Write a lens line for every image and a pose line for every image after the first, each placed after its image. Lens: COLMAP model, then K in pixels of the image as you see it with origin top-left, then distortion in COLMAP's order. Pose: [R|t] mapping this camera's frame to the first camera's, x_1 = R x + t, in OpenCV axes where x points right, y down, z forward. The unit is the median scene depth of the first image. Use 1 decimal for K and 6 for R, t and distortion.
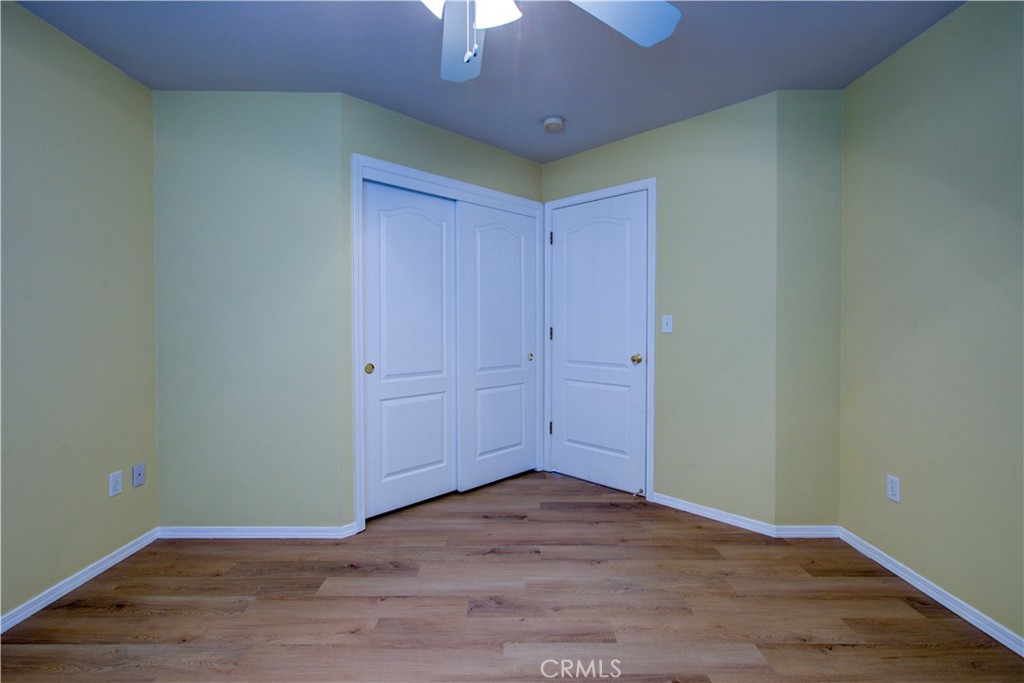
lens RADIAL K [[474.8, 0, 517.6], [0, 474.8, 328.0], [0, 0, 1]] dist [-0.002072, 0.000677]
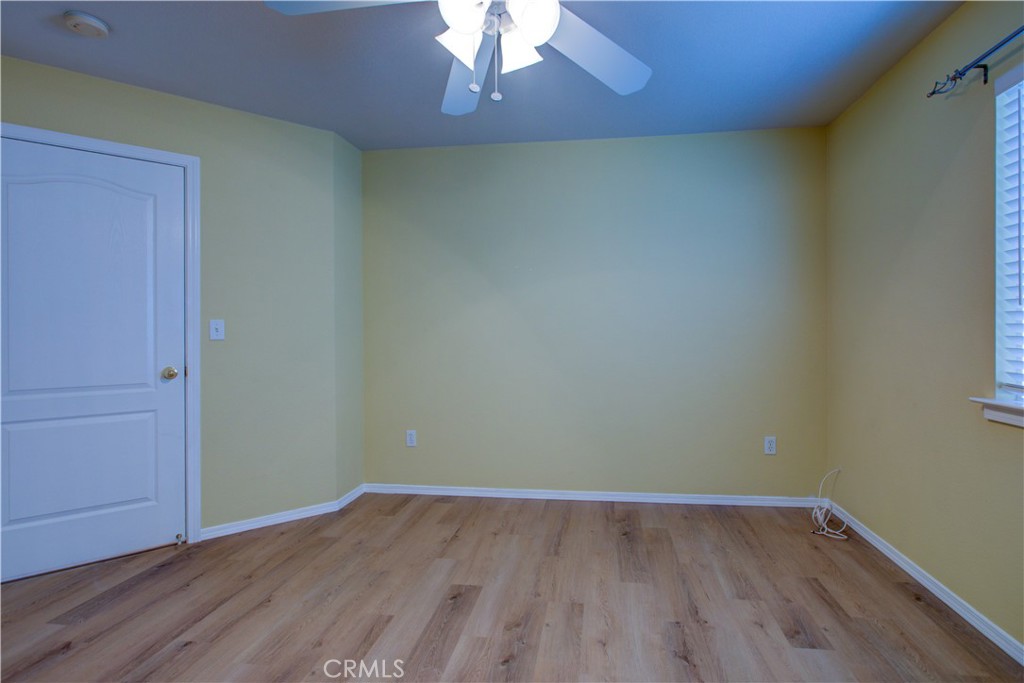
lens RADIAL K [[482.6, 0, 542.5], [0, 482.6, 326.0], [0, 0, 1]] dist [-0.001414, 0.001191]
pose [[0.126390, 0.005347, 0.991966, -0.594861], [0.015016, 0.999861, -0.007302, 0.000771], [-0.991867, 0.015819, 0.126292, 0.345936]]
